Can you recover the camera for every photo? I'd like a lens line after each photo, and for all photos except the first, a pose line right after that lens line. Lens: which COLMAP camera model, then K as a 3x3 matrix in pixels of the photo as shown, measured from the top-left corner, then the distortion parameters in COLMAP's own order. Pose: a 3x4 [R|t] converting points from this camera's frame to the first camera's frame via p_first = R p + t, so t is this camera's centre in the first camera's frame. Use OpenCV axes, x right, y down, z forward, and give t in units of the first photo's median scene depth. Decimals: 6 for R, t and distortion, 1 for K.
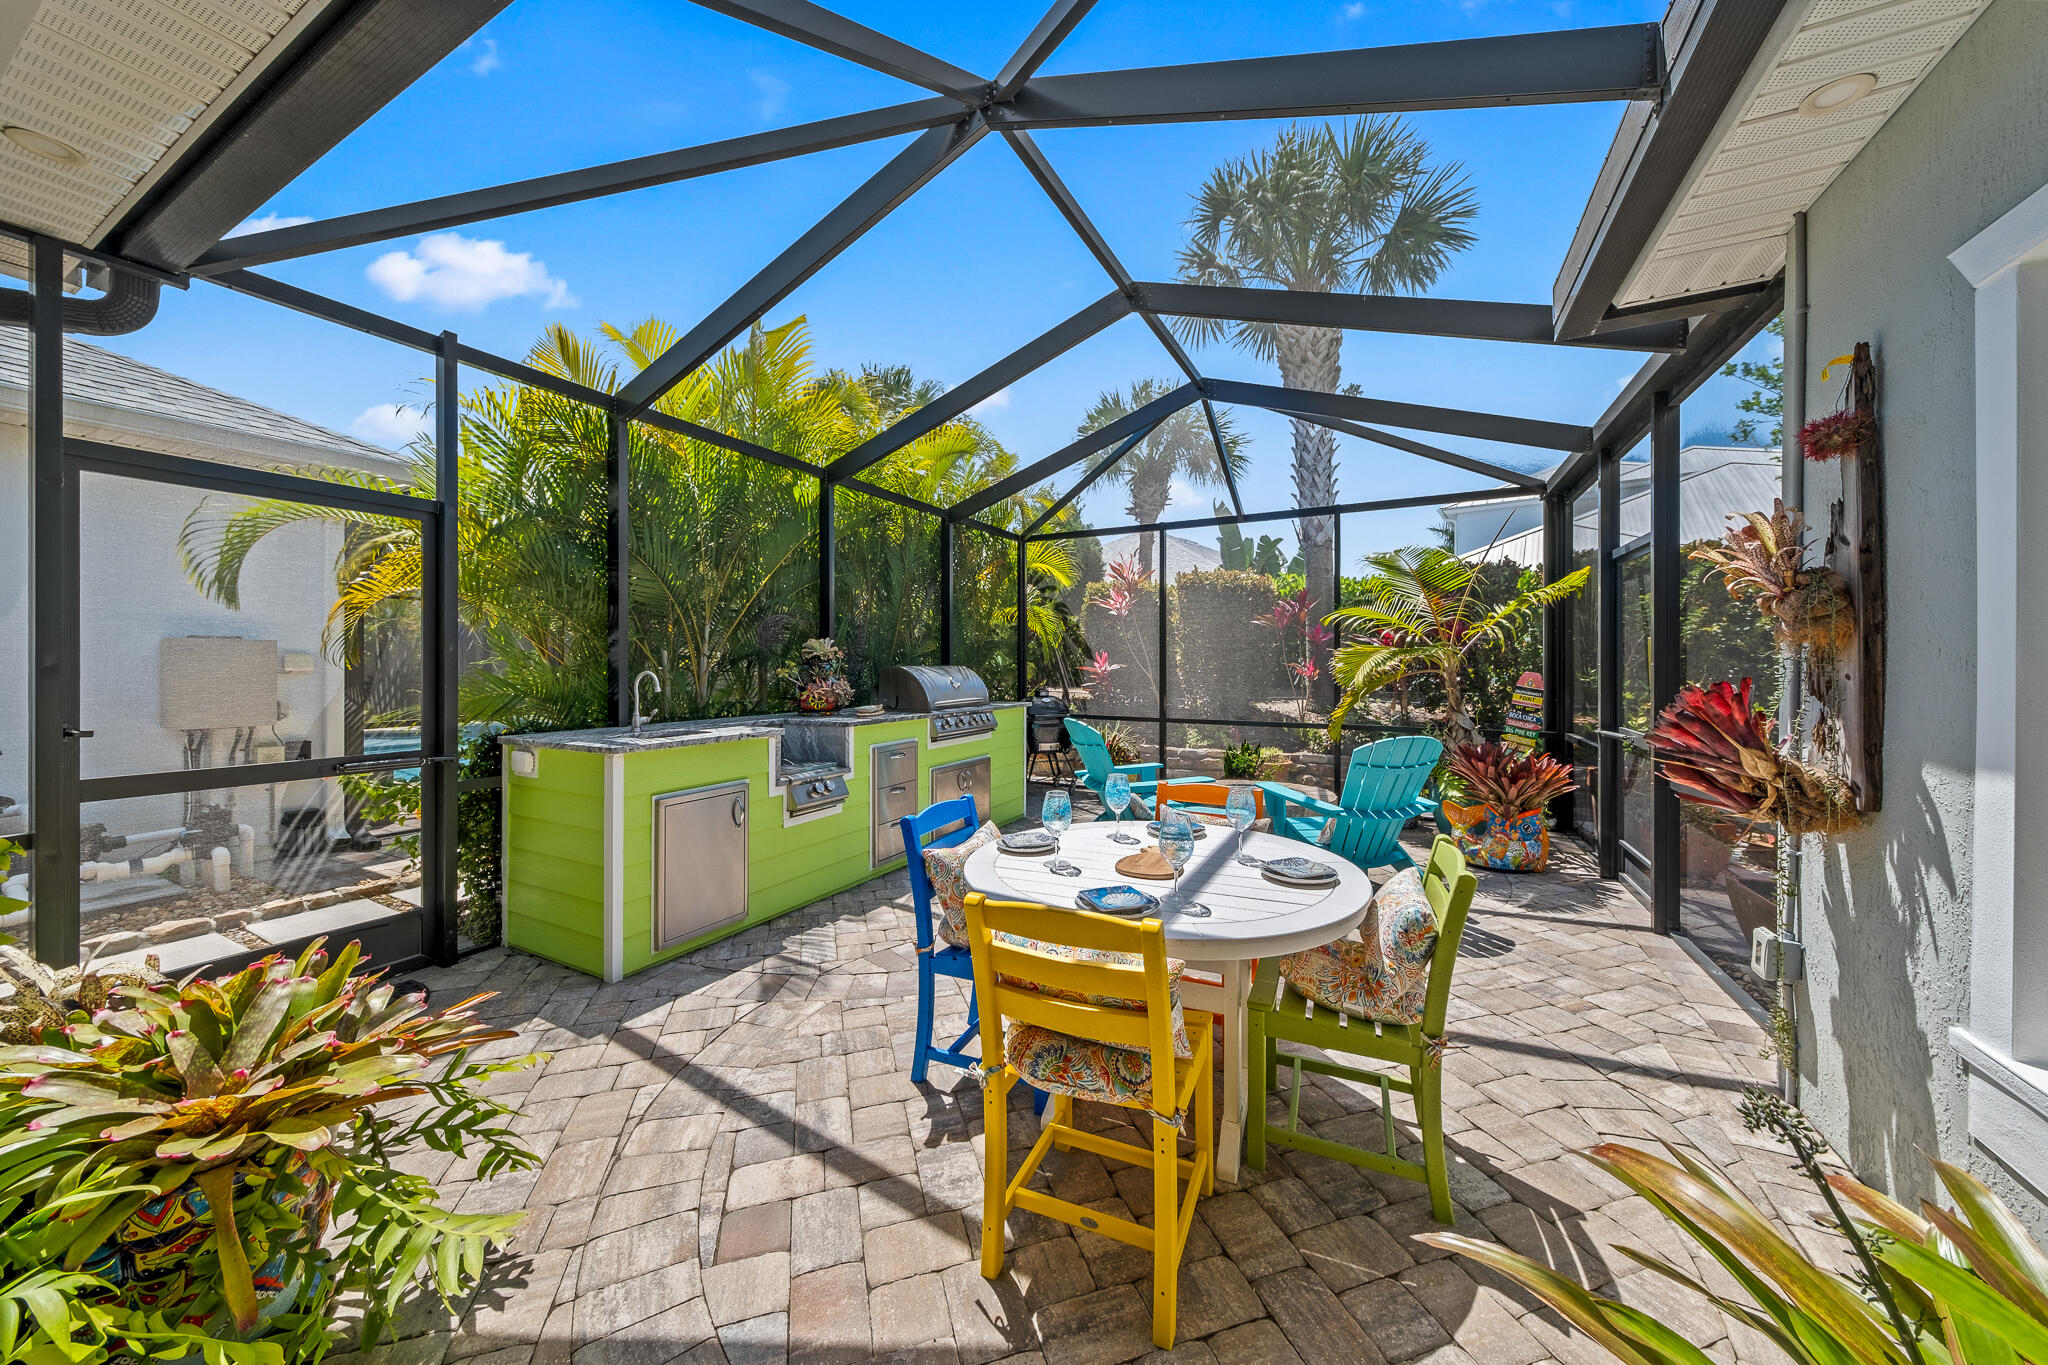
lens RADIAL K [[689.6, 0, 1036.3], [0, 689.6, 666.8], [0, 0, 1]] dist [0.001862, -0.000595]
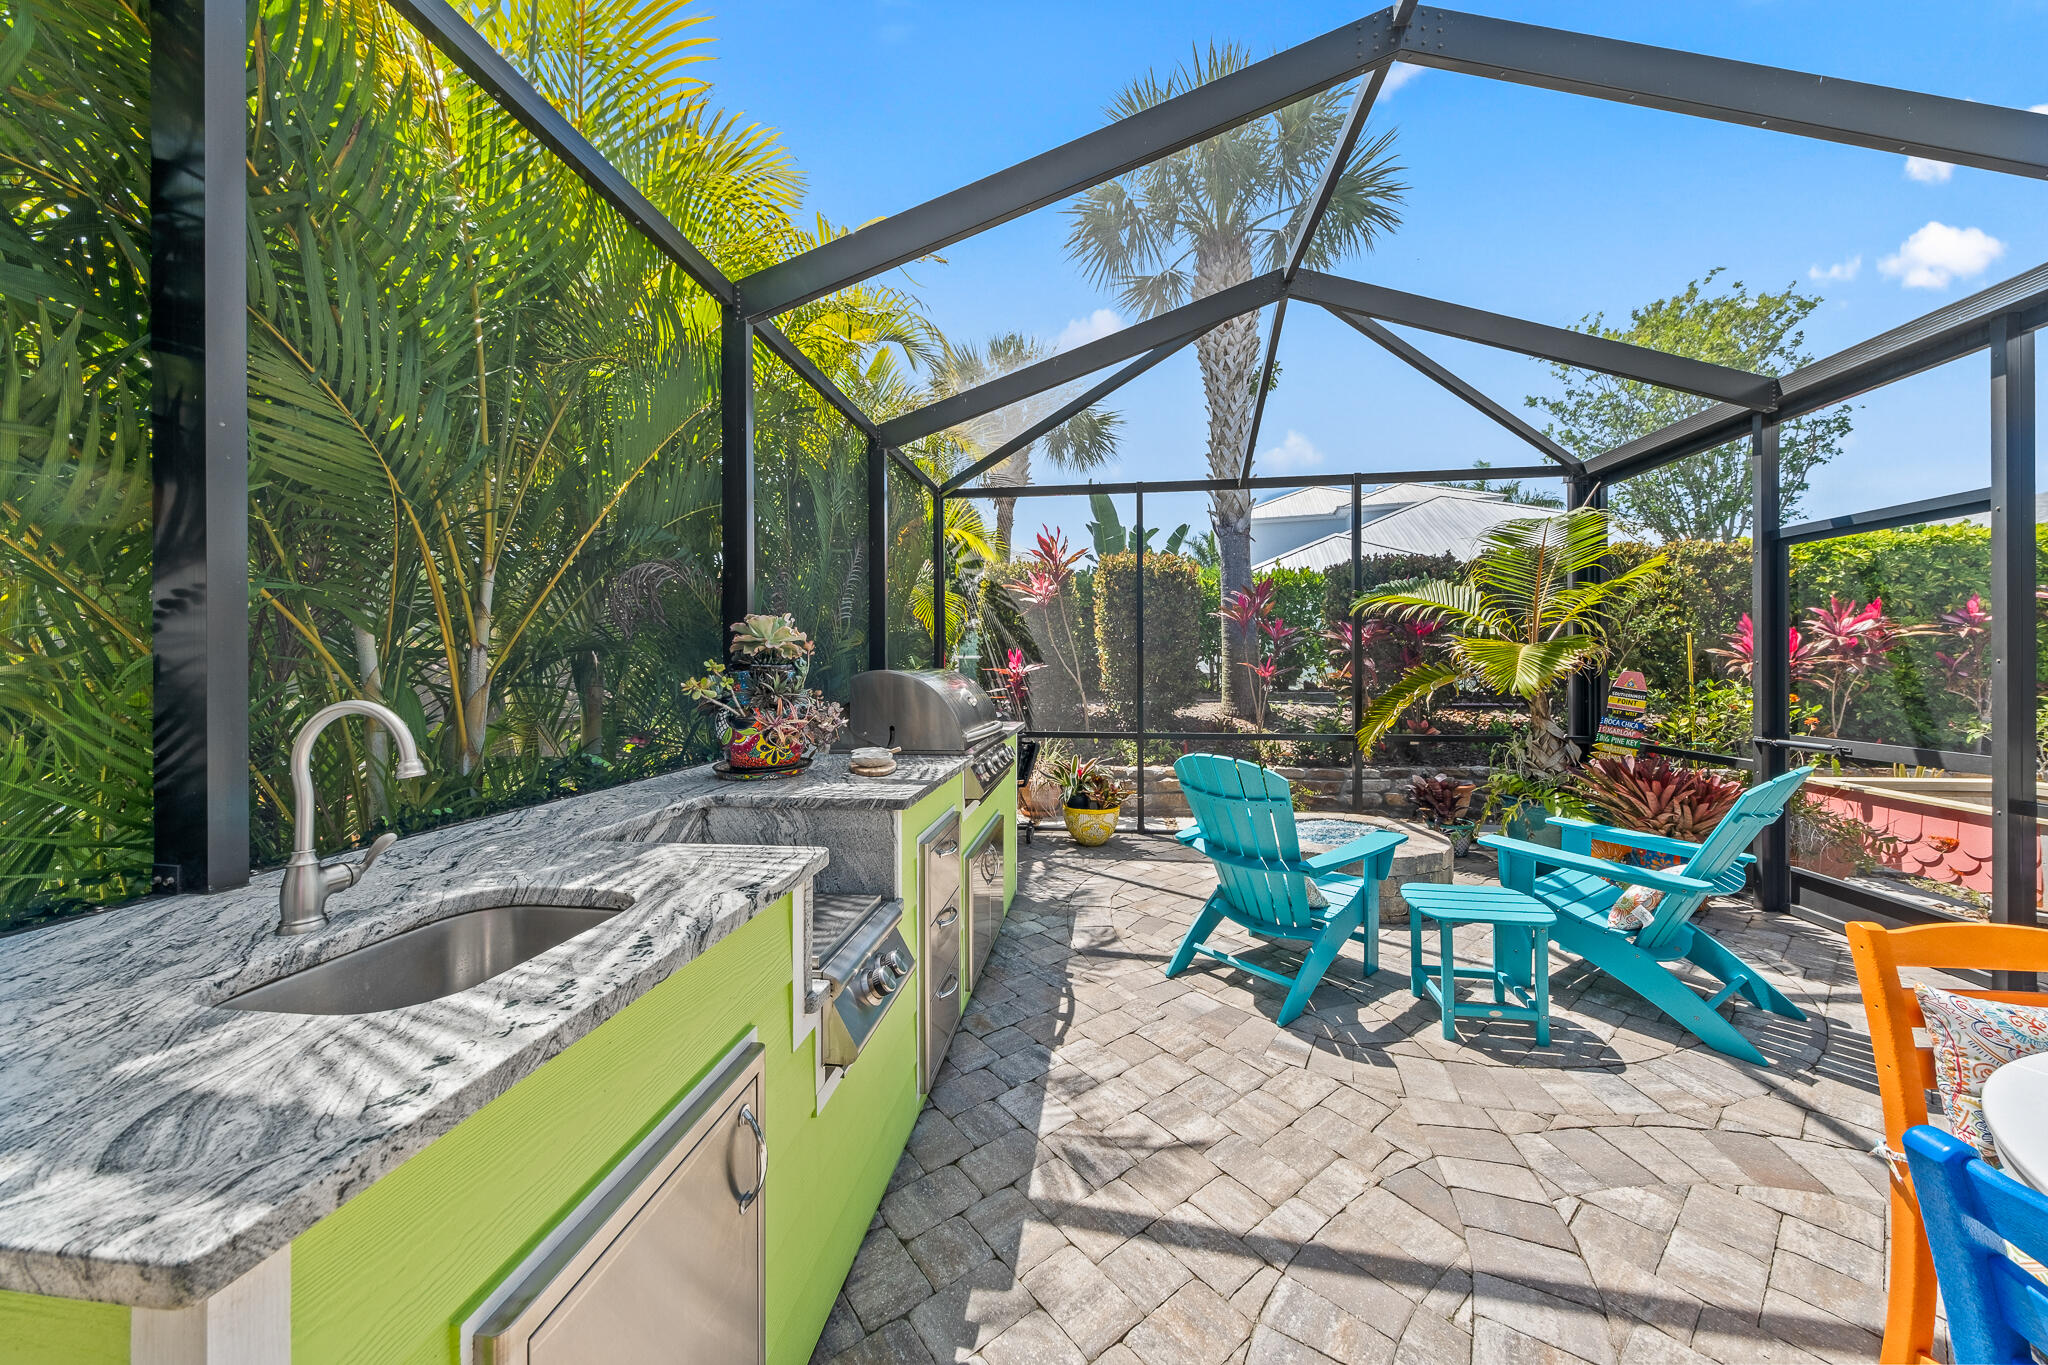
lens RADIAL K [[689.6, 0, 1038.8], [0, 689.6, 661.3], [0, 0, 1]] dist [0.001862, -0.000595]
pose [[0.935229, -0.004243, 0.354019, -0.343968], [0.007560, 0.999940, -0.007988, -0.004287], [-0.353963, 0.010147, 0.935204, 0.547428]]
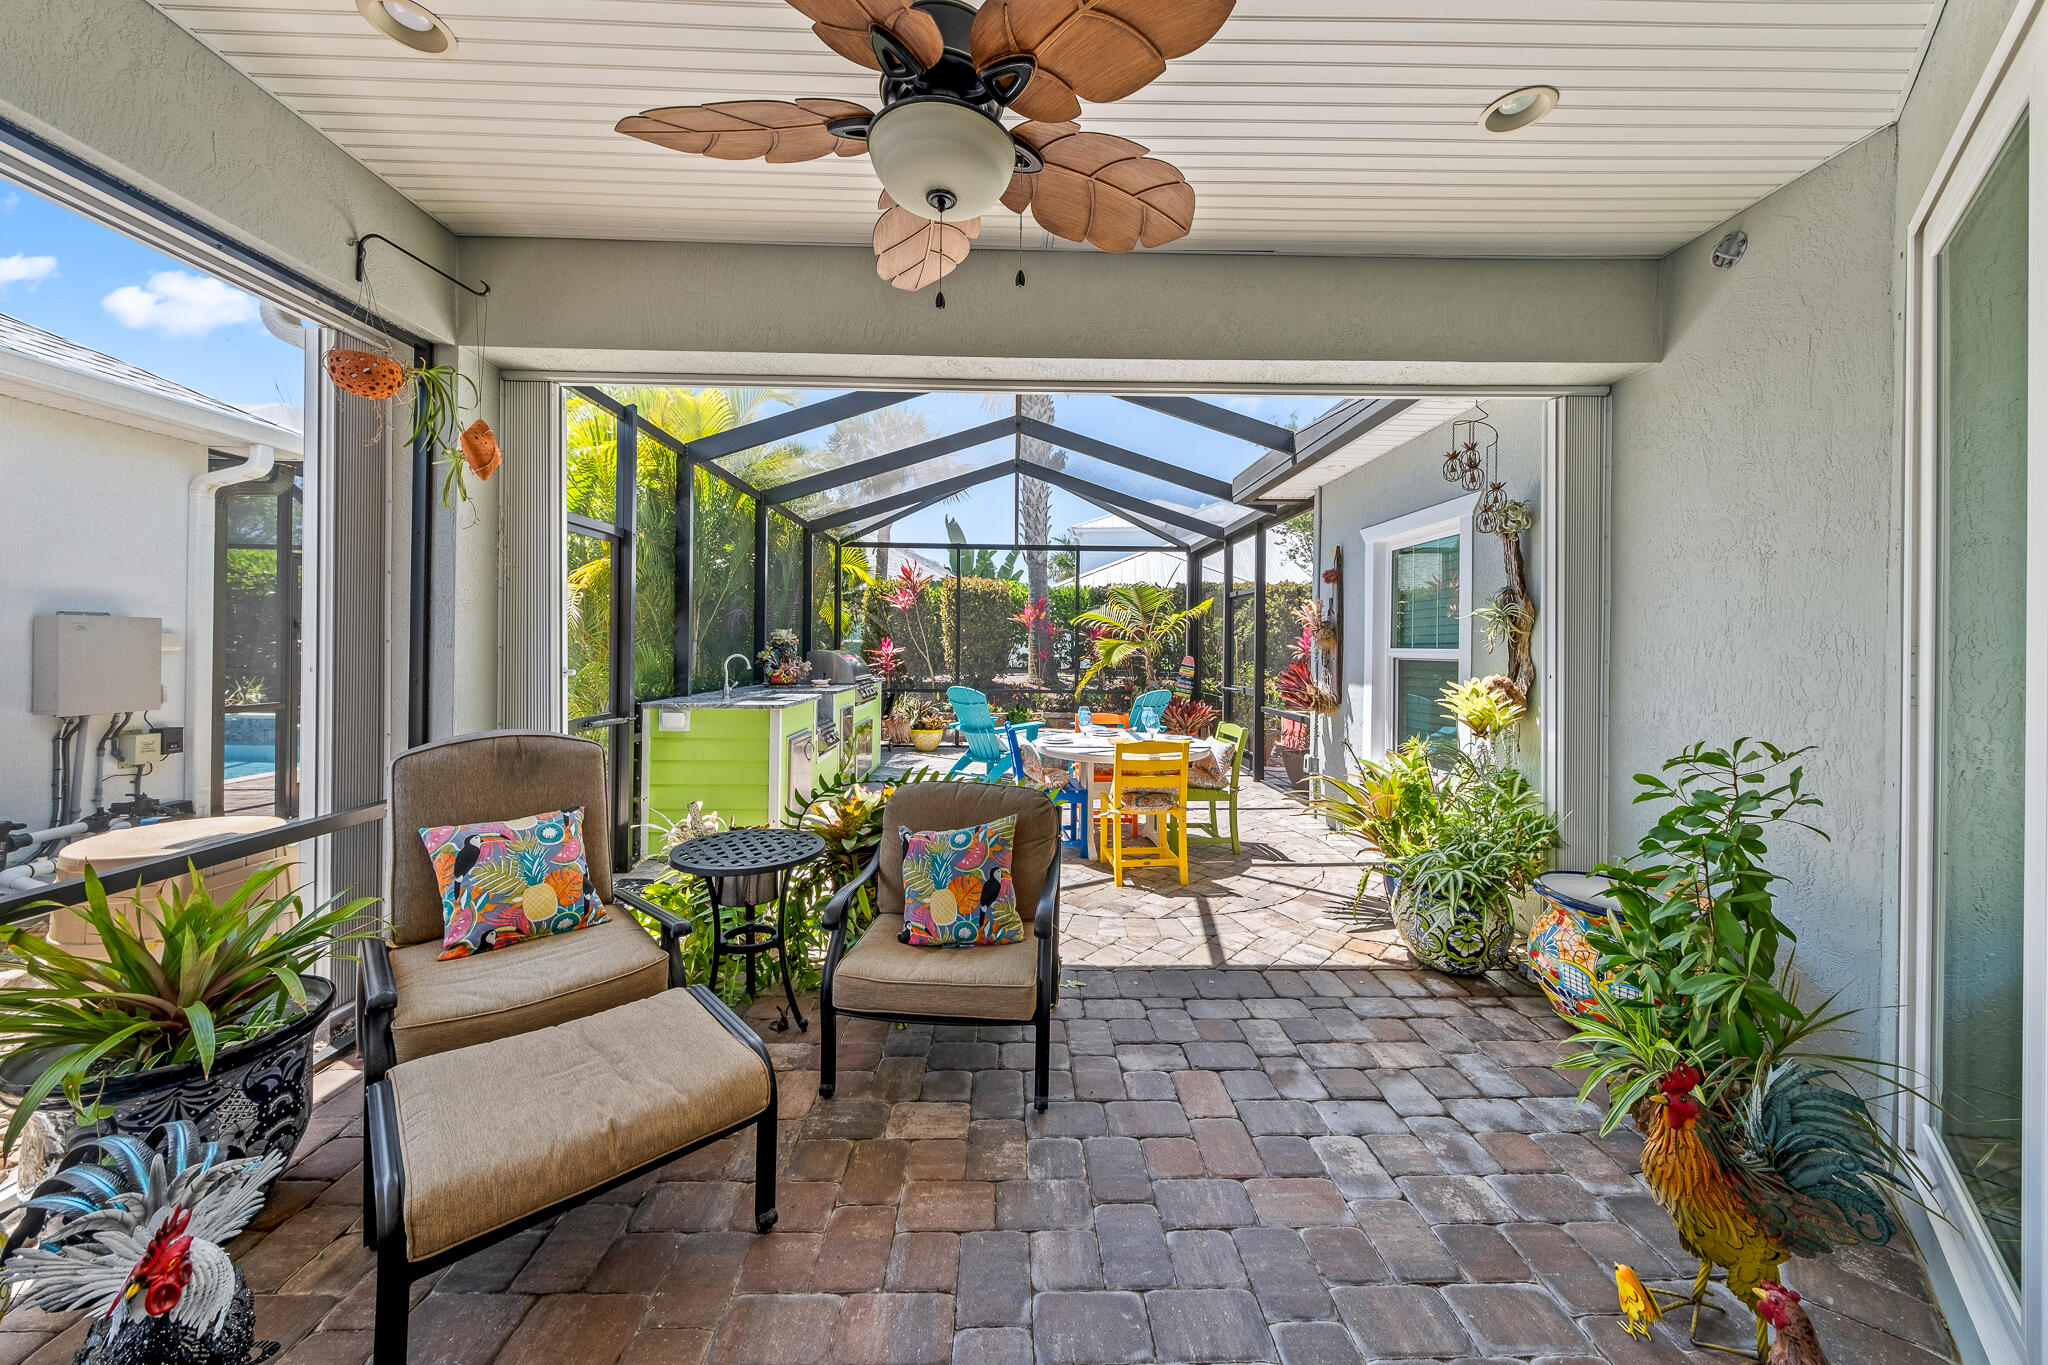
lens RADIAL K [[689.6, 0, 1015.3], [0, 689.6, 647.1], [0, 0, 1]] dist [0.001862, -0.000595]
pose [[0.881622, 0.008623, 0.471877, -0.608630], [-0.007349, 0.999963, -0.004544, -0.004782], [-0.471899, 0.000538, 0.881652, -0.411802]]
